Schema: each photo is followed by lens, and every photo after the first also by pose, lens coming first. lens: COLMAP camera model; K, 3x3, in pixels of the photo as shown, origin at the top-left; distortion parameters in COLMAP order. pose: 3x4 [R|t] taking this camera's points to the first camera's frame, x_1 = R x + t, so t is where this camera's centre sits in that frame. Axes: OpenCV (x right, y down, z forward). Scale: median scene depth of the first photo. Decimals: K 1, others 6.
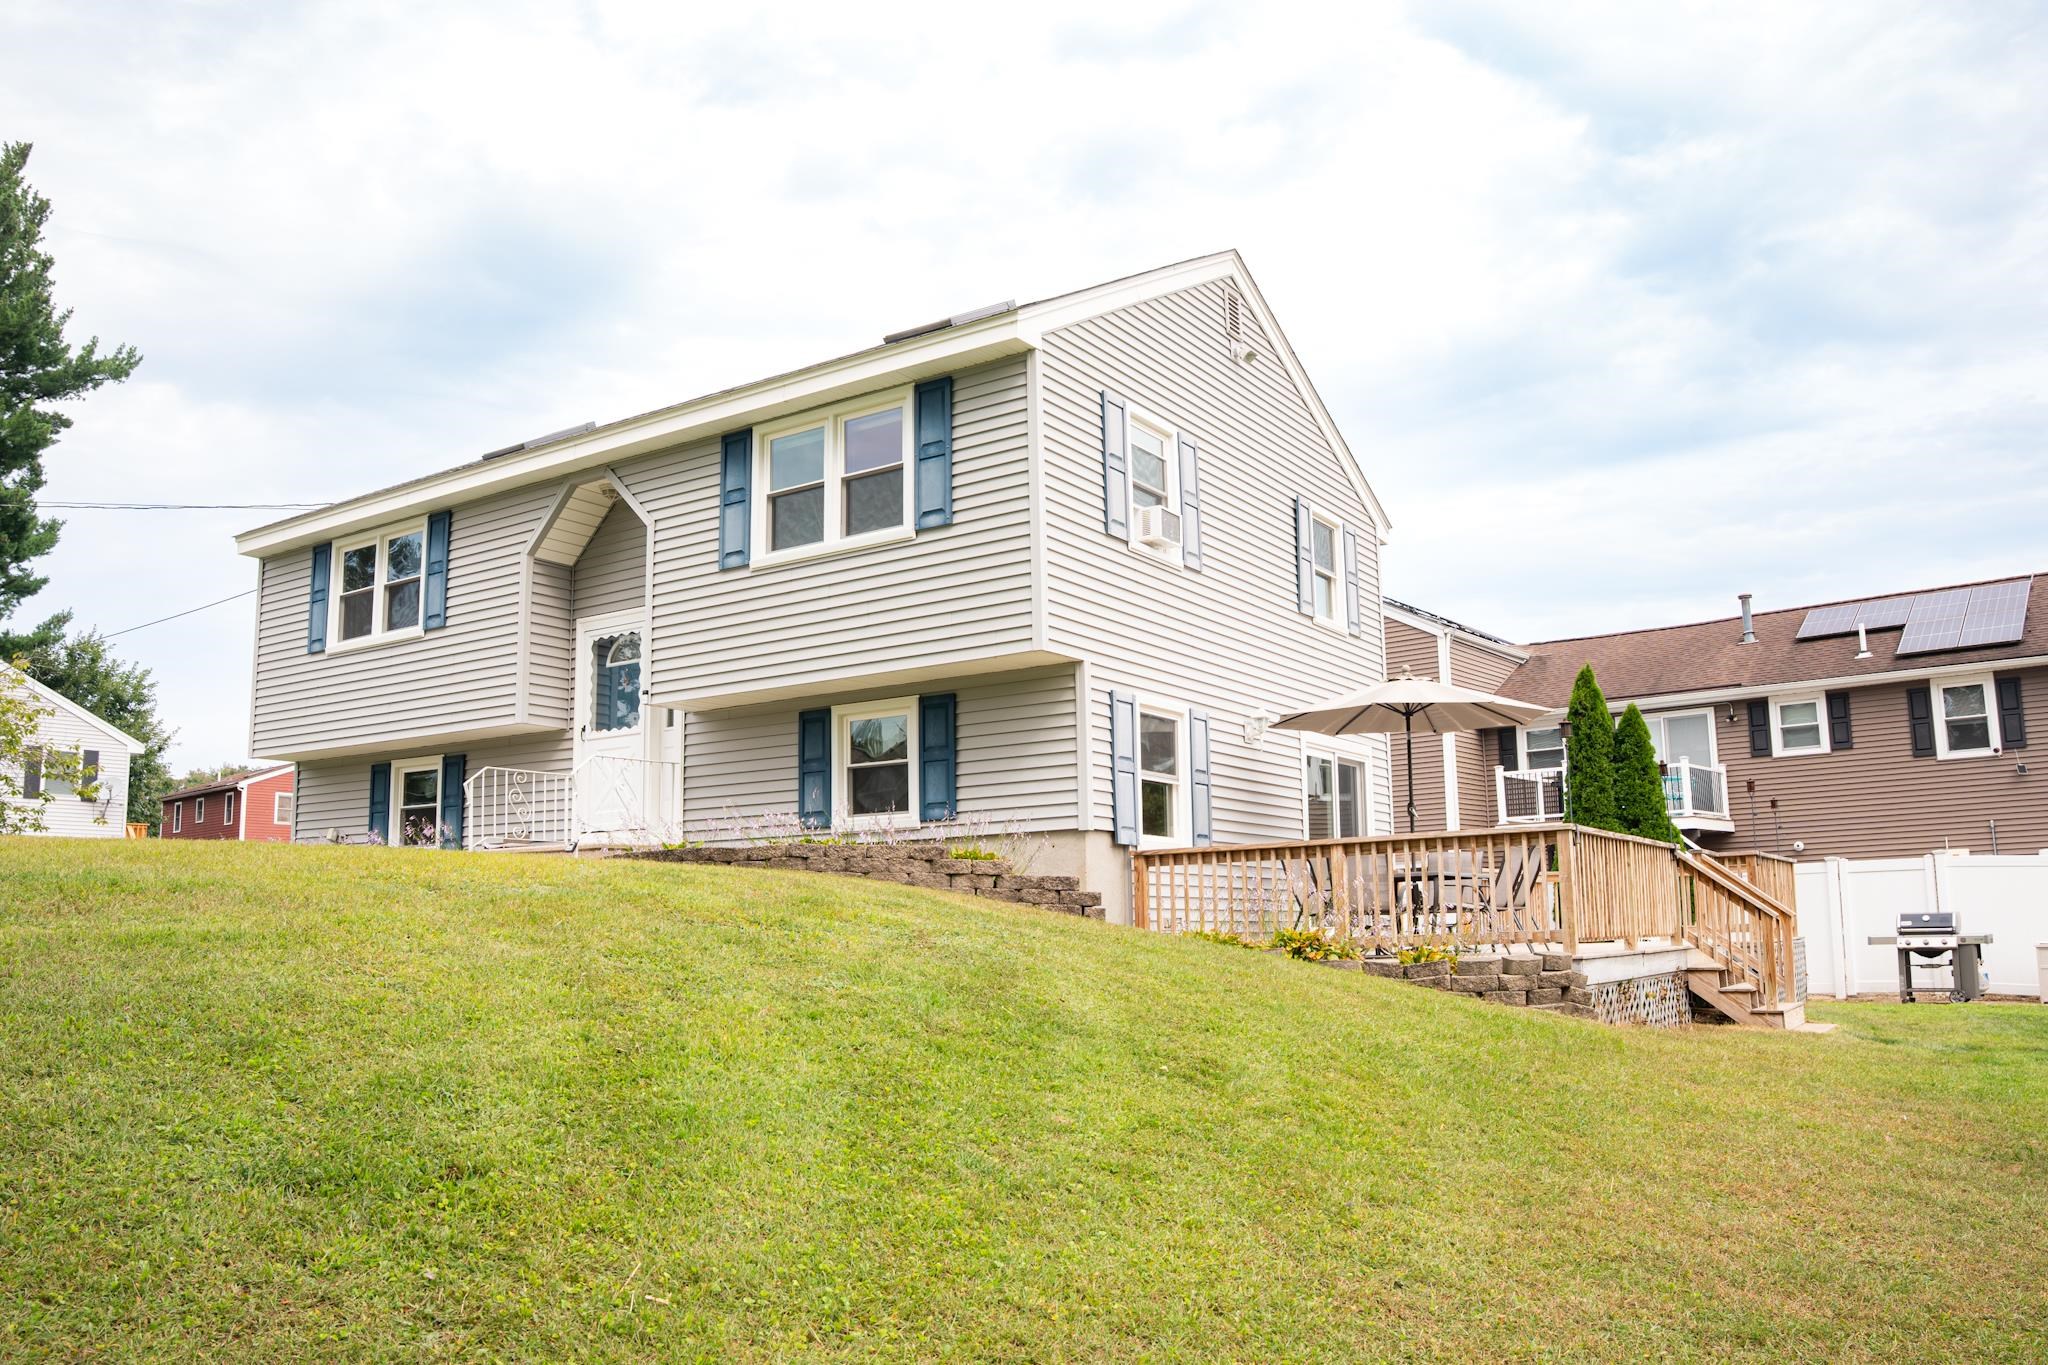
lens RADIAL K [[1435.2, 0, 1024.0], [0, 1435.2, 682.5], [0, 0, 1]] dist [-0.166960, 0.090826]
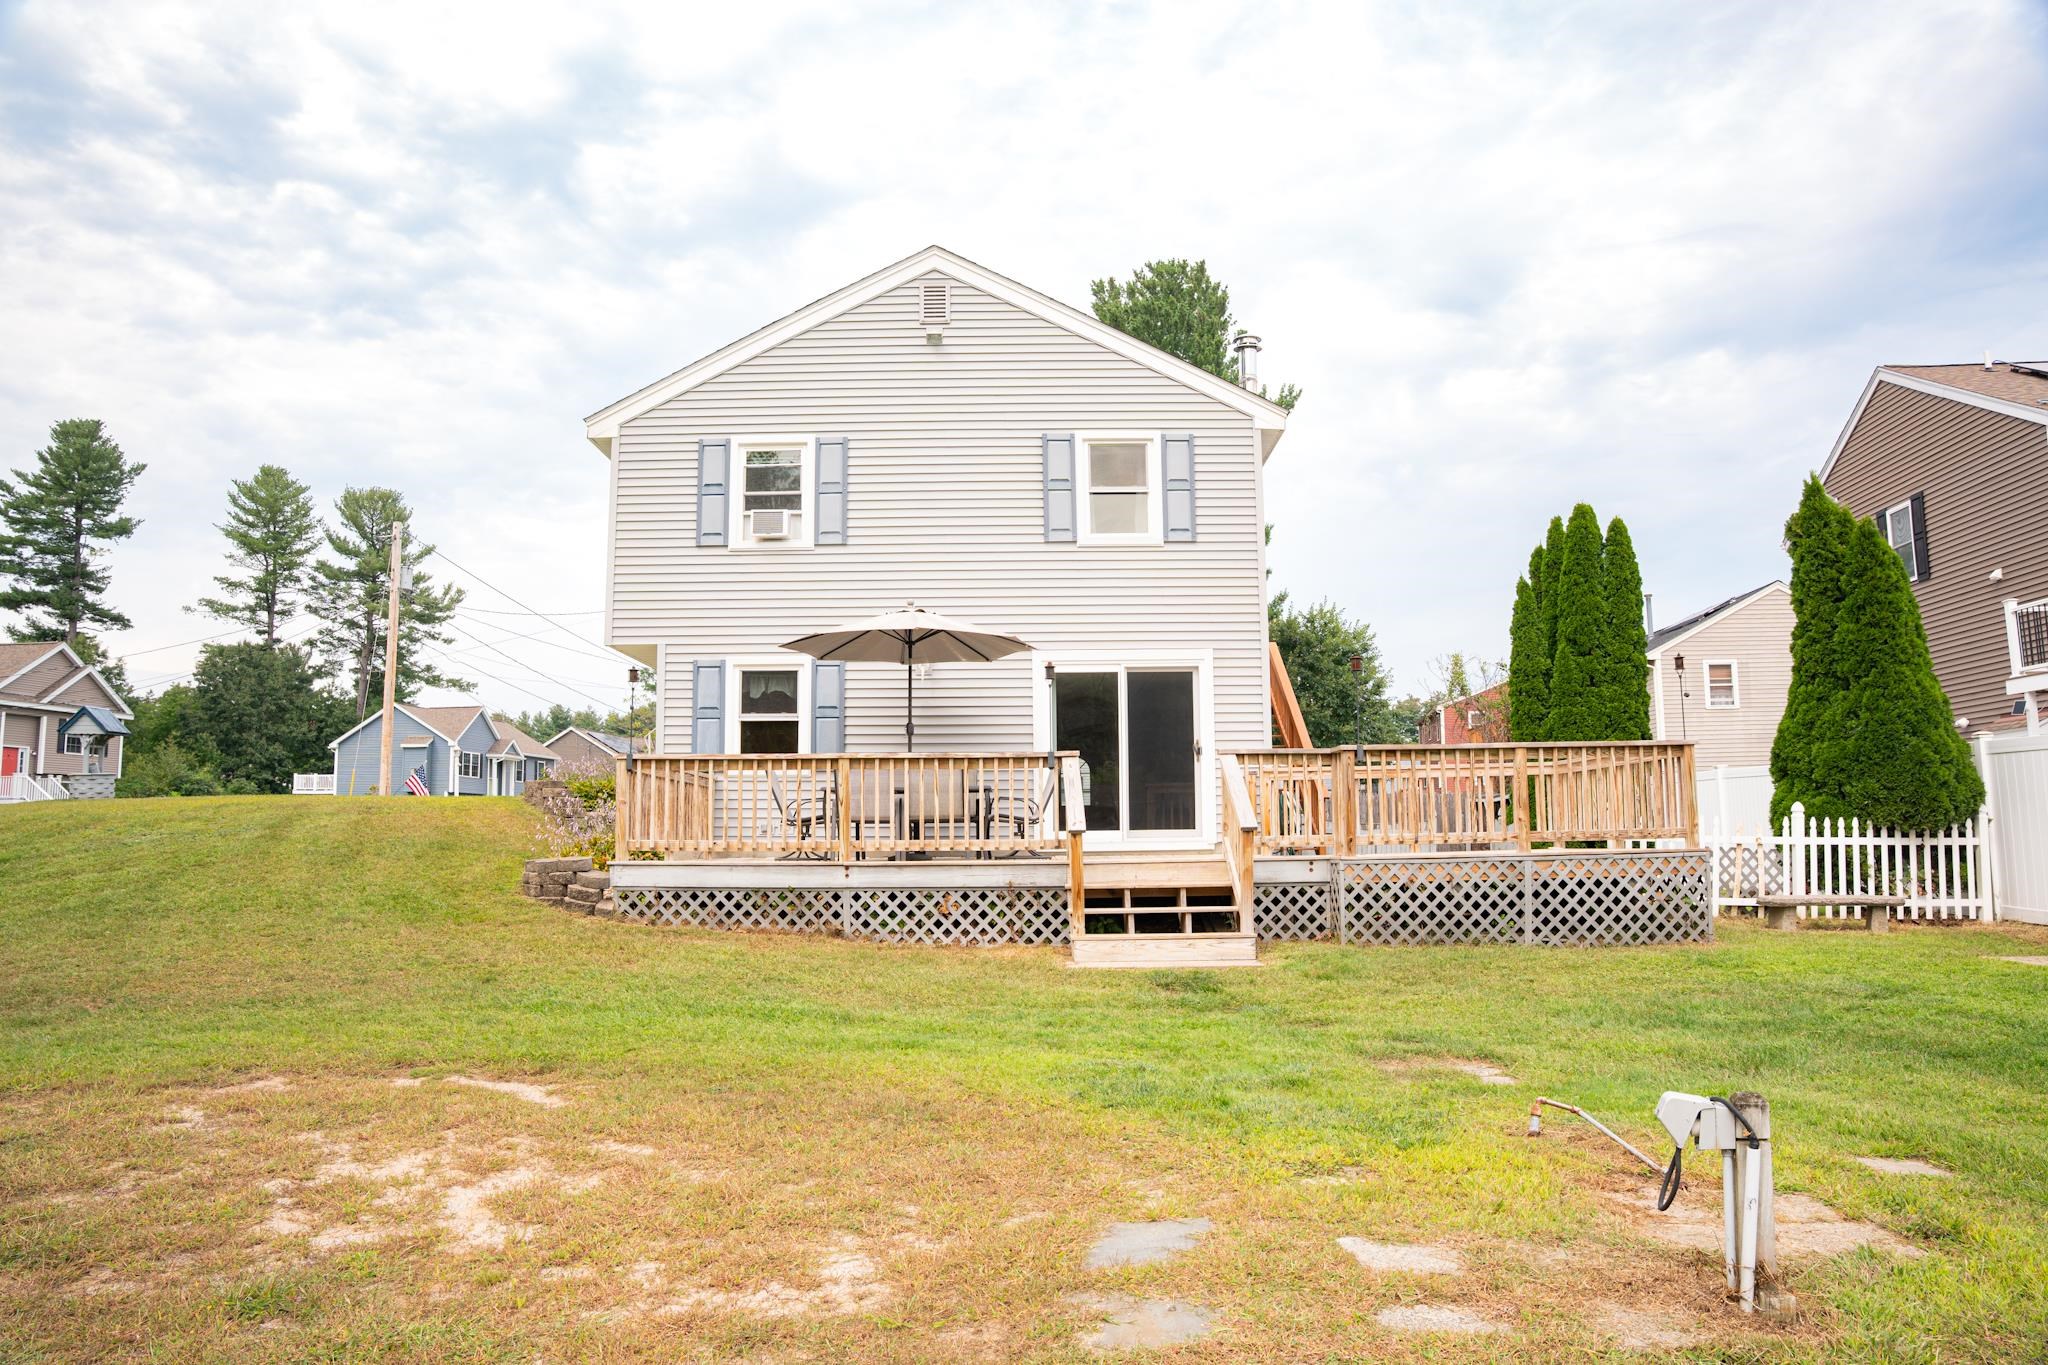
lens RADIAL K [[1435.2, 0, 1024.0], [0, 1435.2, 682.5], [0, 0, 1]] dist [-0.166960, 0.090826]
pose [[0.533535, -0.068372, -0.843010, 1.241894], [0.120156, 0.992745, -0.004471, 0.064792], [0.837199, -0.098907, 0.537880, 0.457519]]
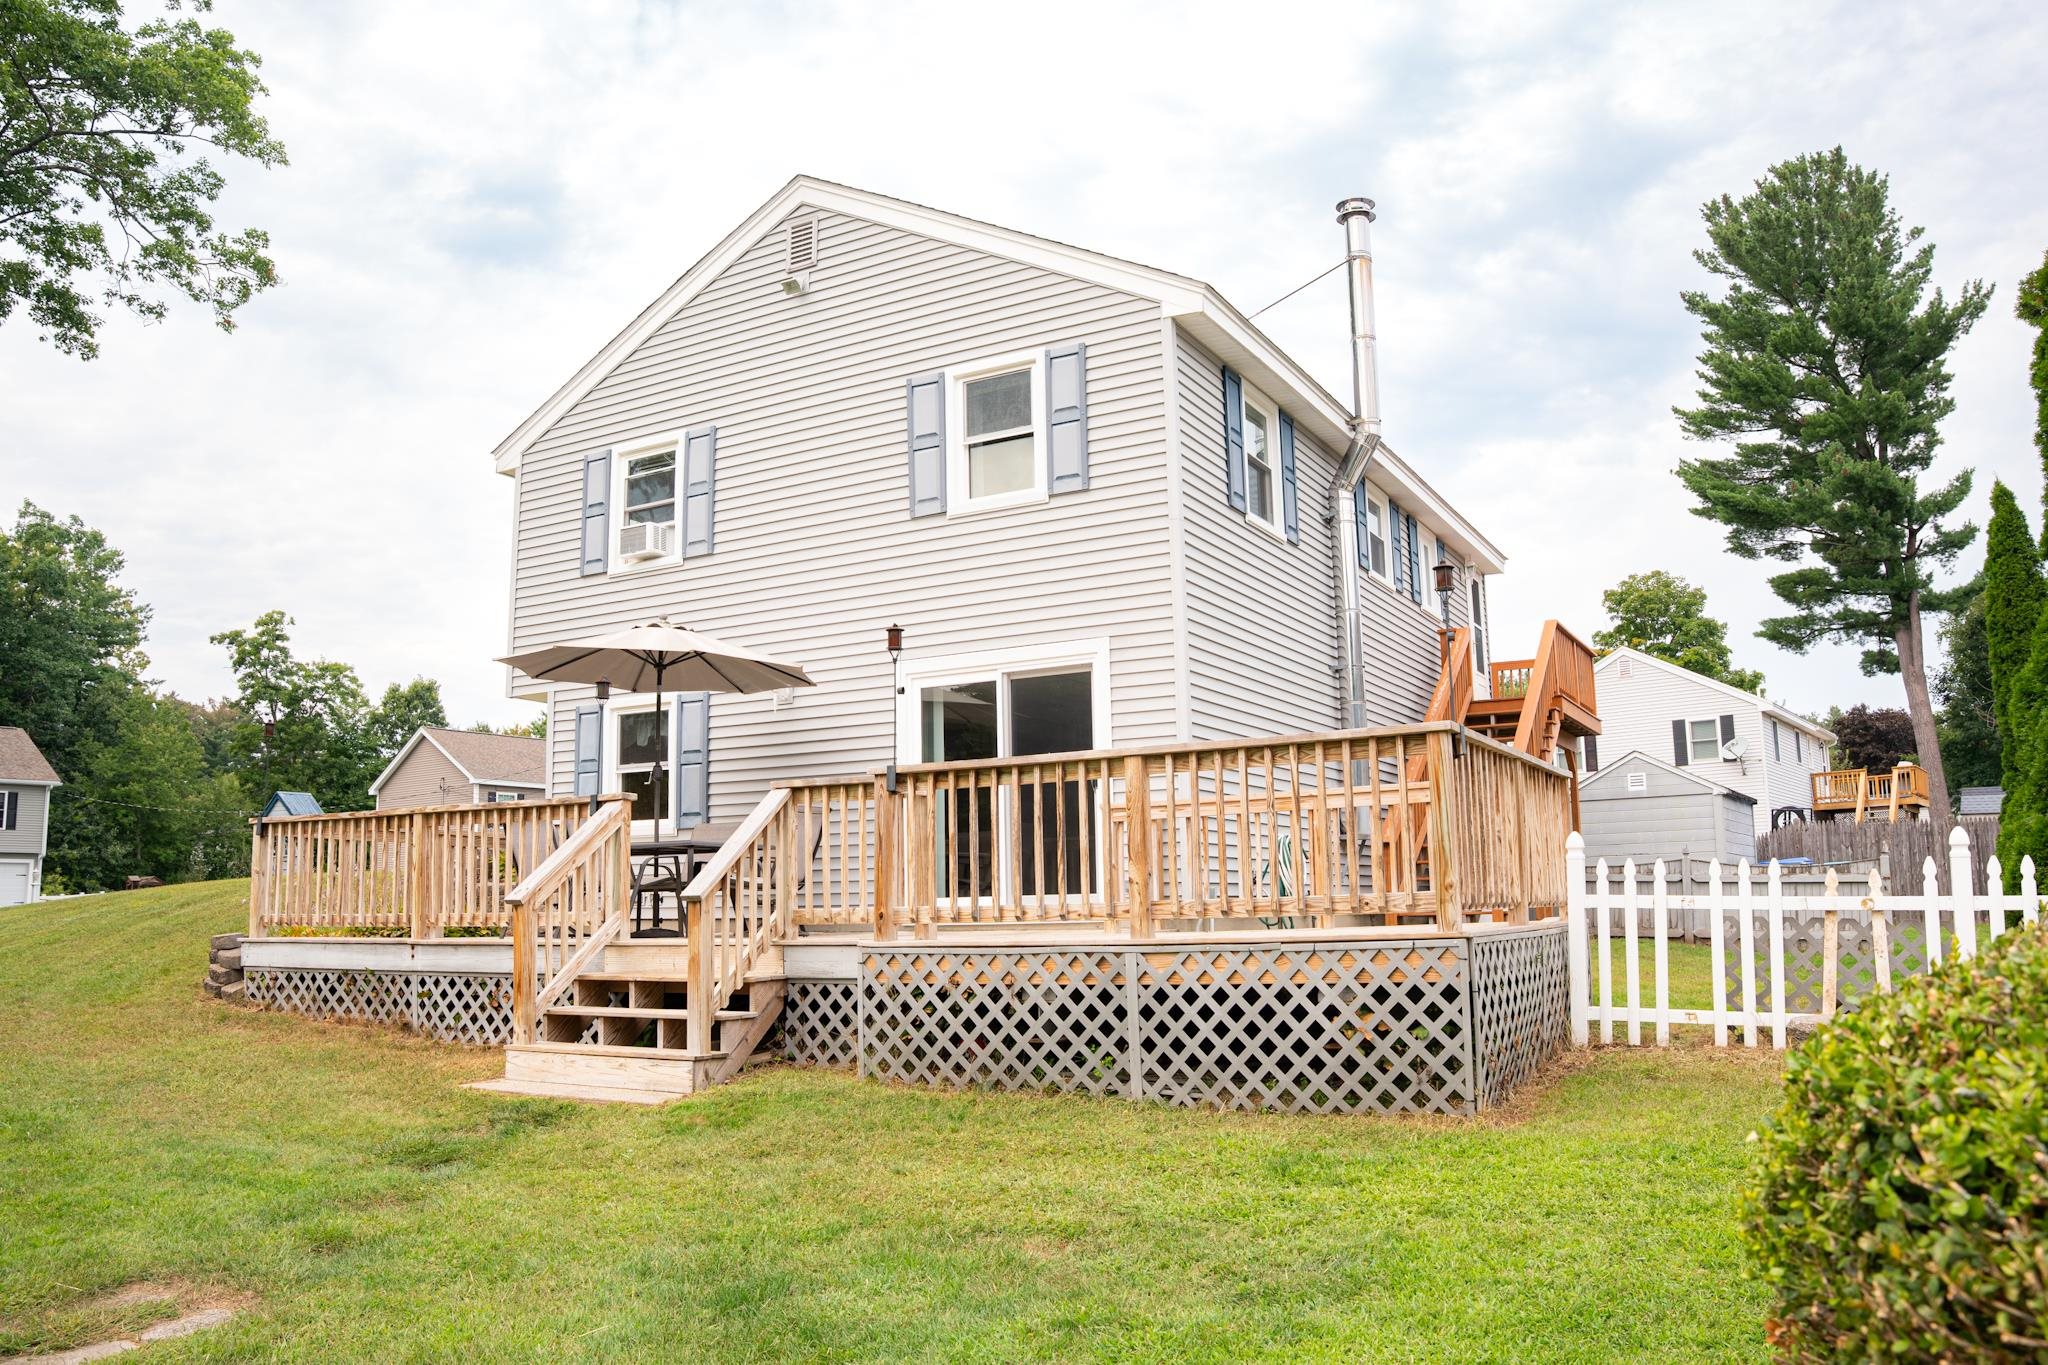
lens RADIAL K [[1537.2, 0, 1030.1], [0, 1537.2, 708.3], [0, 0, 1]] dist [-0.198001, 0.205739]
pose [[0.055403, -0.102369, -0.993202, 1.210796], [0.168551, 0.981413, -0.091751, 0.170091], [0.984135, -0.162322, 0.071628, 1.138069]]
